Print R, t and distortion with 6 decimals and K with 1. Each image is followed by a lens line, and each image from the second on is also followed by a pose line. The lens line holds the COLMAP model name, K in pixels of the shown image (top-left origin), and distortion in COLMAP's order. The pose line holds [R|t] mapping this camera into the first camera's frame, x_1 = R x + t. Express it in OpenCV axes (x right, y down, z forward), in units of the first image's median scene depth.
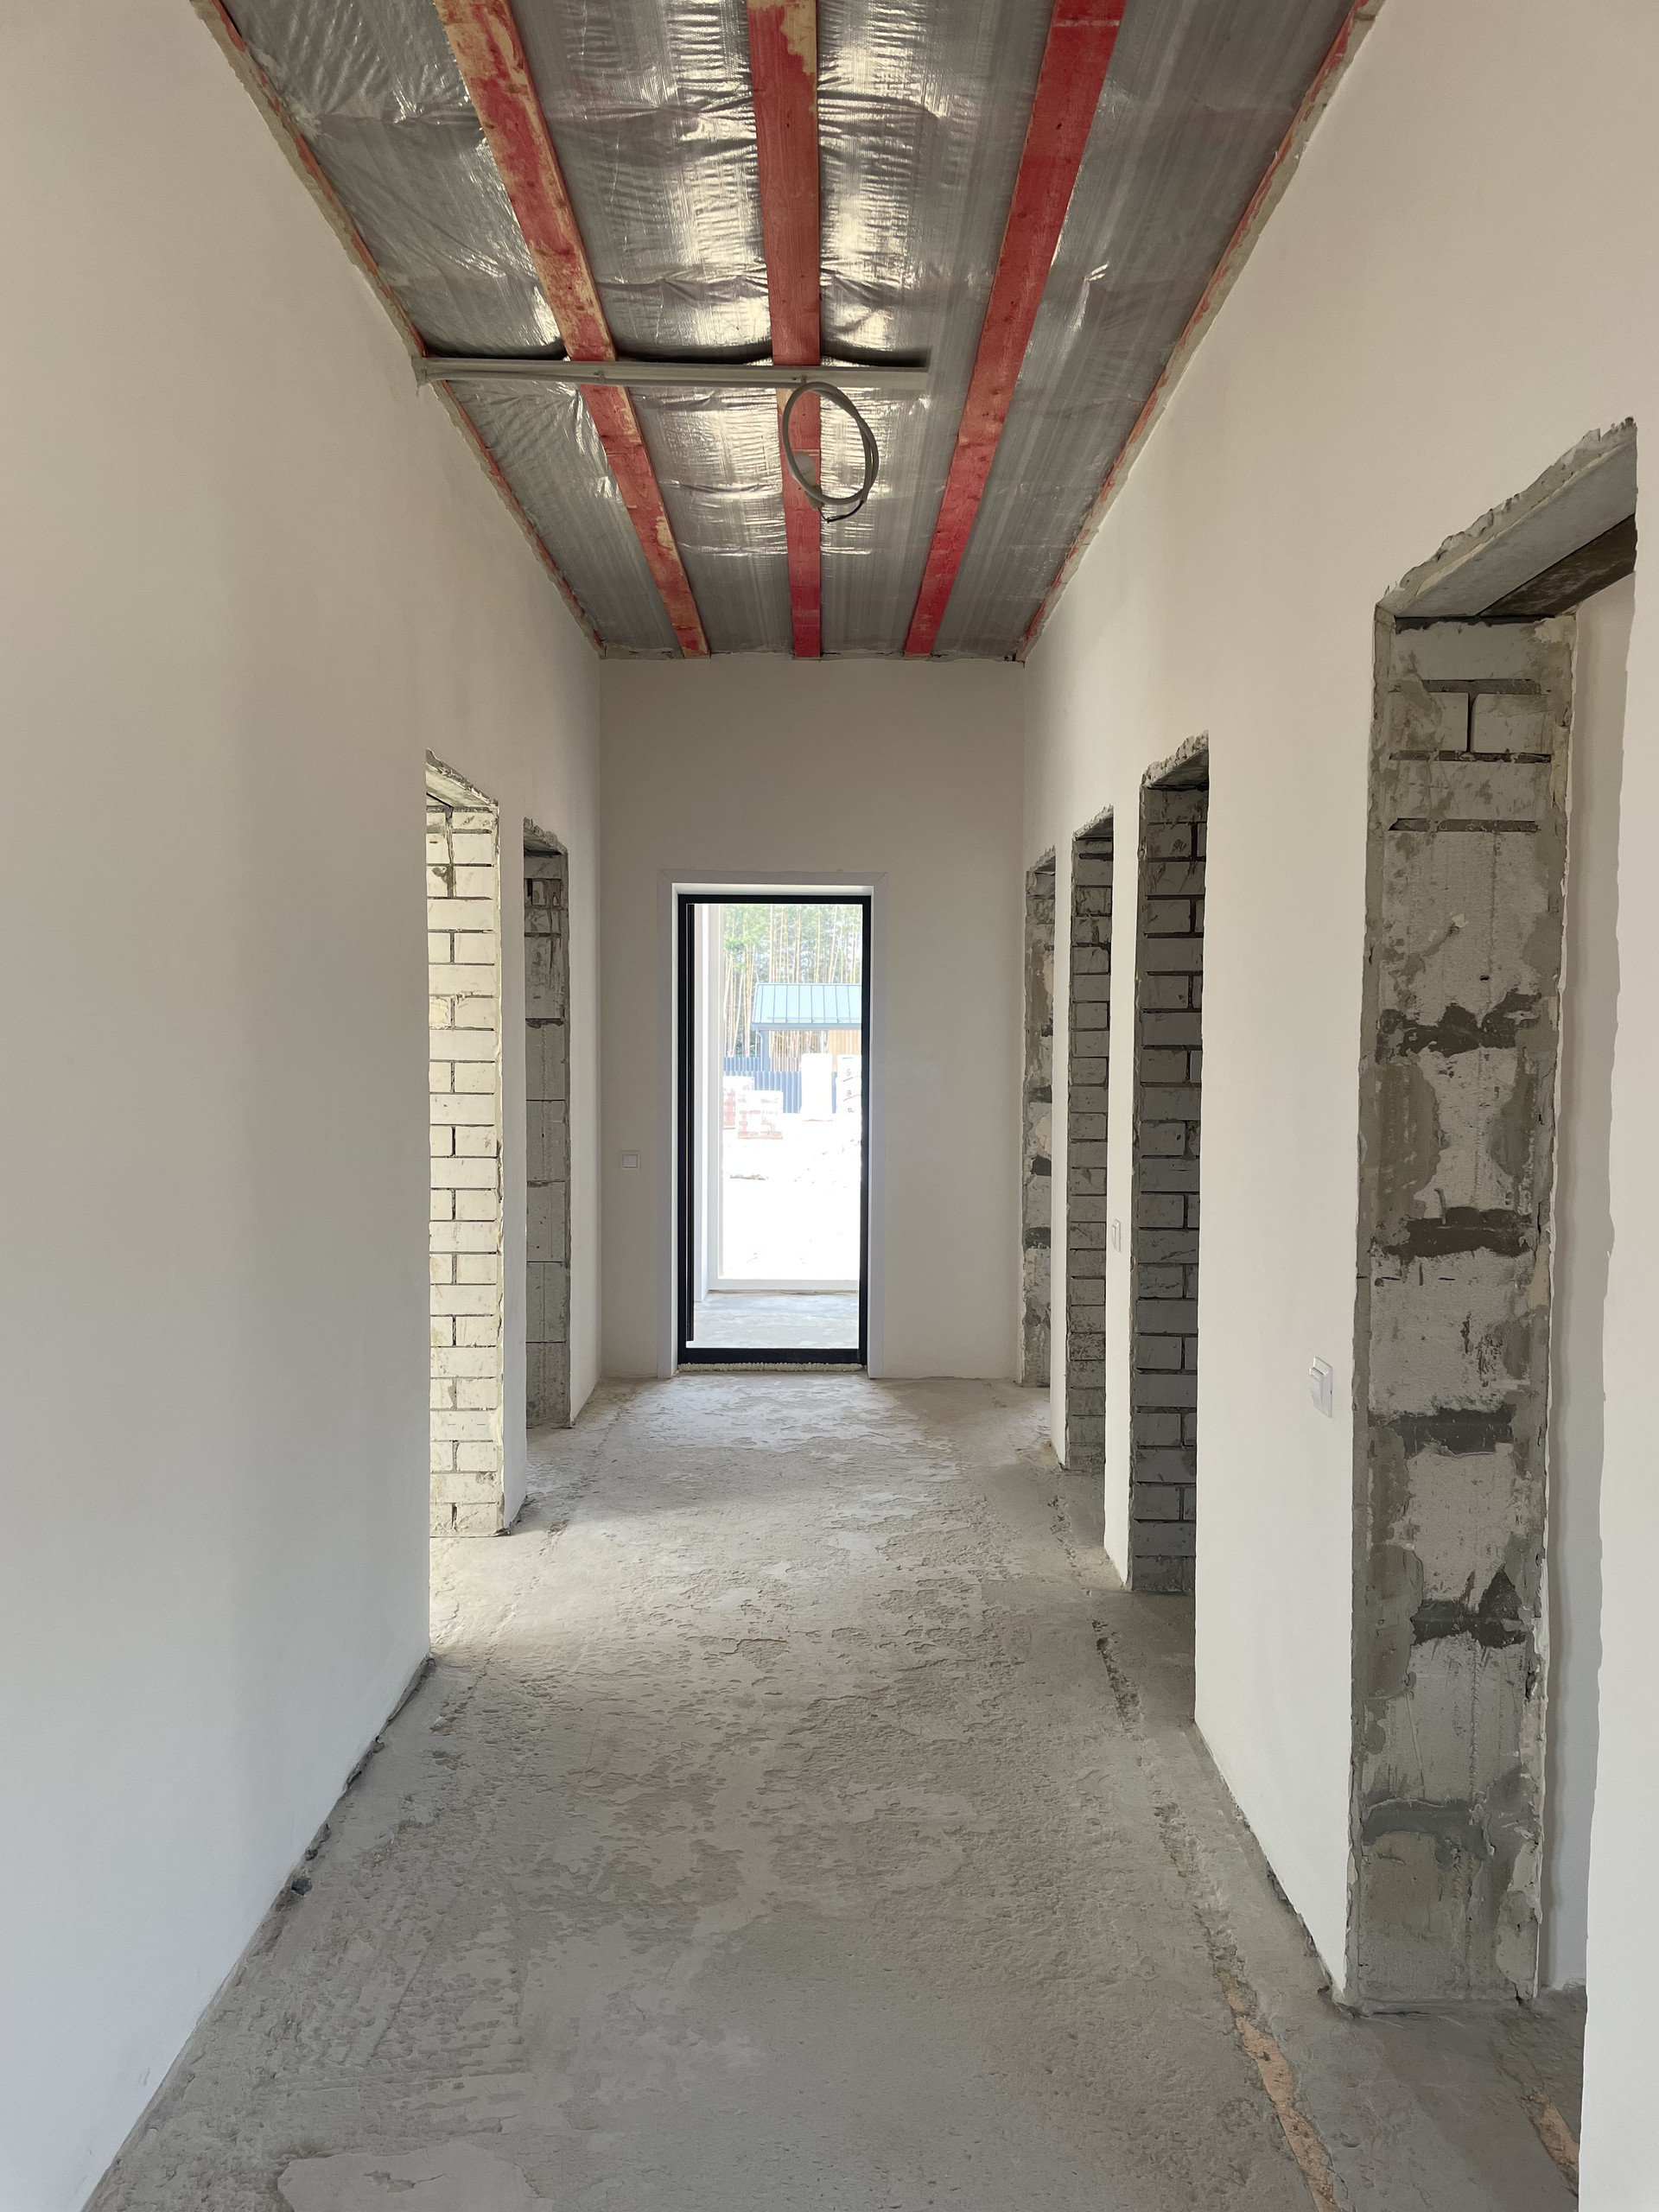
lens RADIAL K [[1663.9, 0, 845.8], [0, 1663.9, 1097.9], [0, 0, 1]] dist [0.067793, -0.080312]
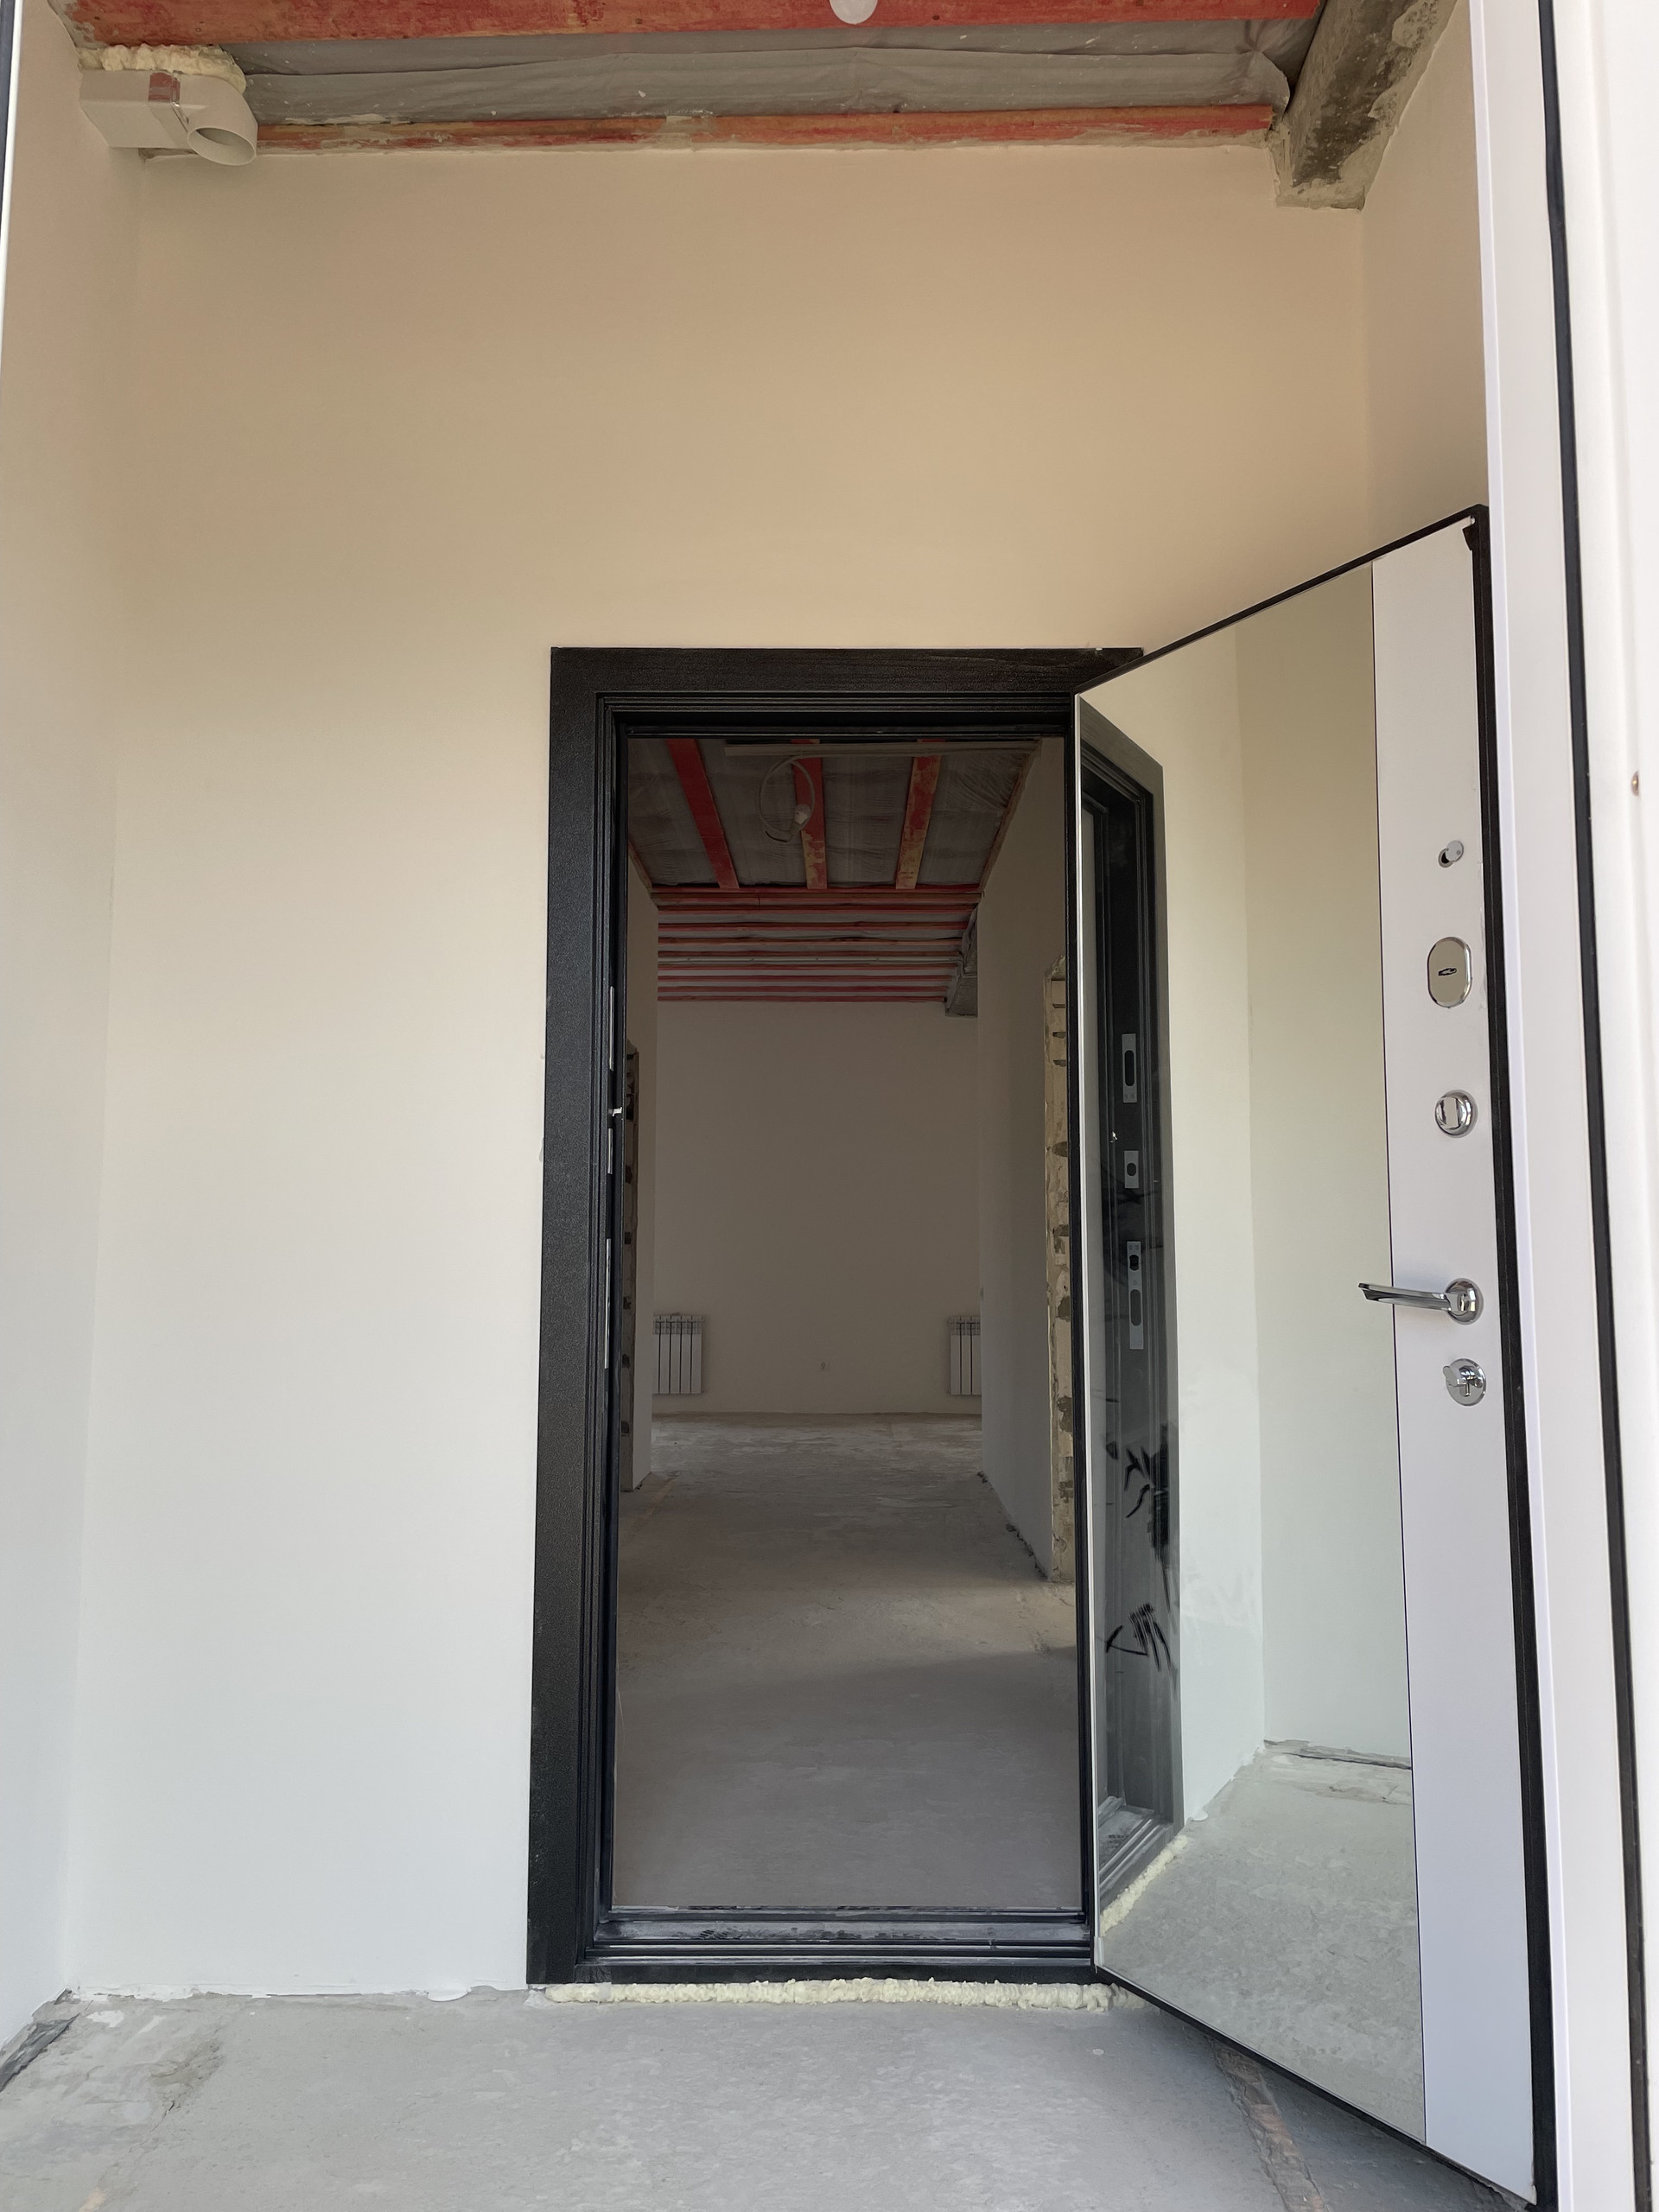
lens RADIAL K [[1663.9, 0, 838.4], [0, 1663.9, 1096.7], [0, 0, 1]] dist [0.067793, -0.080312]
pose [[-0.999854, -0.004324, 0.016526, -0.102607], [-0.005091, 0.998900, -0.046614, -0.026889], [-0.016307, -0.046692, -0.998776, 2.994924]]
